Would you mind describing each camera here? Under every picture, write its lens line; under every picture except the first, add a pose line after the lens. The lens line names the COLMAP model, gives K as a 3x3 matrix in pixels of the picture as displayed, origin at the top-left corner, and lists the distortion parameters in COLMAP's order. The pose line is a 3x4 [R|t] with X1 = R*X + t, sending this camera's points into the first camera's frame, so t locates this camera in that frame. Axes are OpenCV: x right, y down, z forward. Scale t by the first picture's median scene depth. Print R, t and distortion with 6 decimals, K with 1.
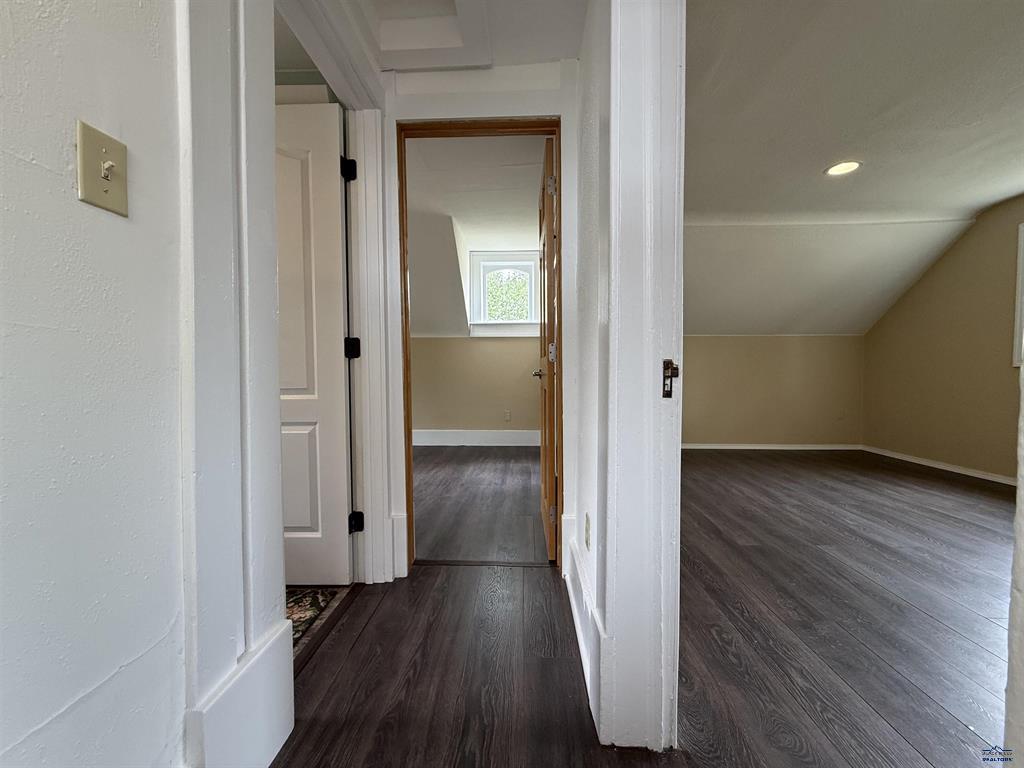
lens RADIAL K [[407.6, 0, 510.8], [0, 407.6, 381.1], [0, 0, 1]] dist [-0.001002, 0.000330]
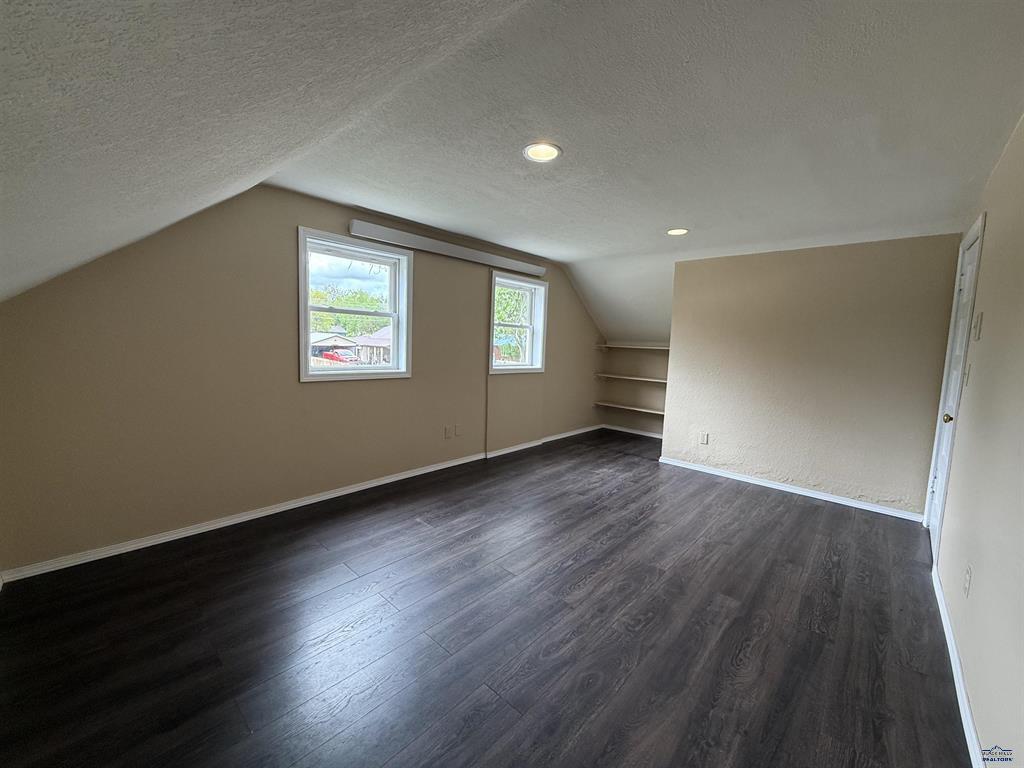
lens RADIAL K [[407.6, 0, 510.8], [0, 407.6, 381.1], [0, 0, 1]] dist [-0.001002, 0.000330]
pose [[-0.759852, -0.087046, 0.644242, 0.334835], [-0.015772, 0.993172, 0.115589, -0.185874], [-0.649905, 0.077669, -0.756036, 1.711405]]
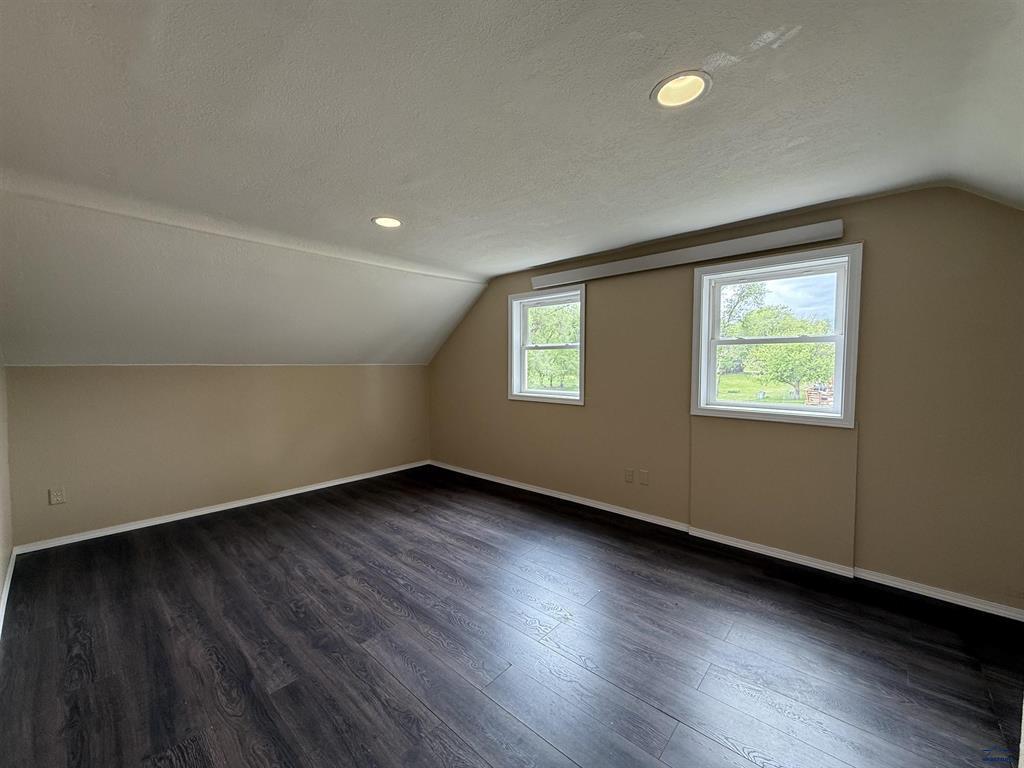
lens RADIAL K [[407.6, 0, 510.8], [0, 407.6, 381.1], [0, 0, 1]] dist [-0.001002, 0.000330]
pose [[0.646217, -0.035035, 0.762349, 0.247243], [0.025009, 0.999381, 0.024729, -0.157909], [-0.762744, 0.003085, 0.646693, 0.137359]]
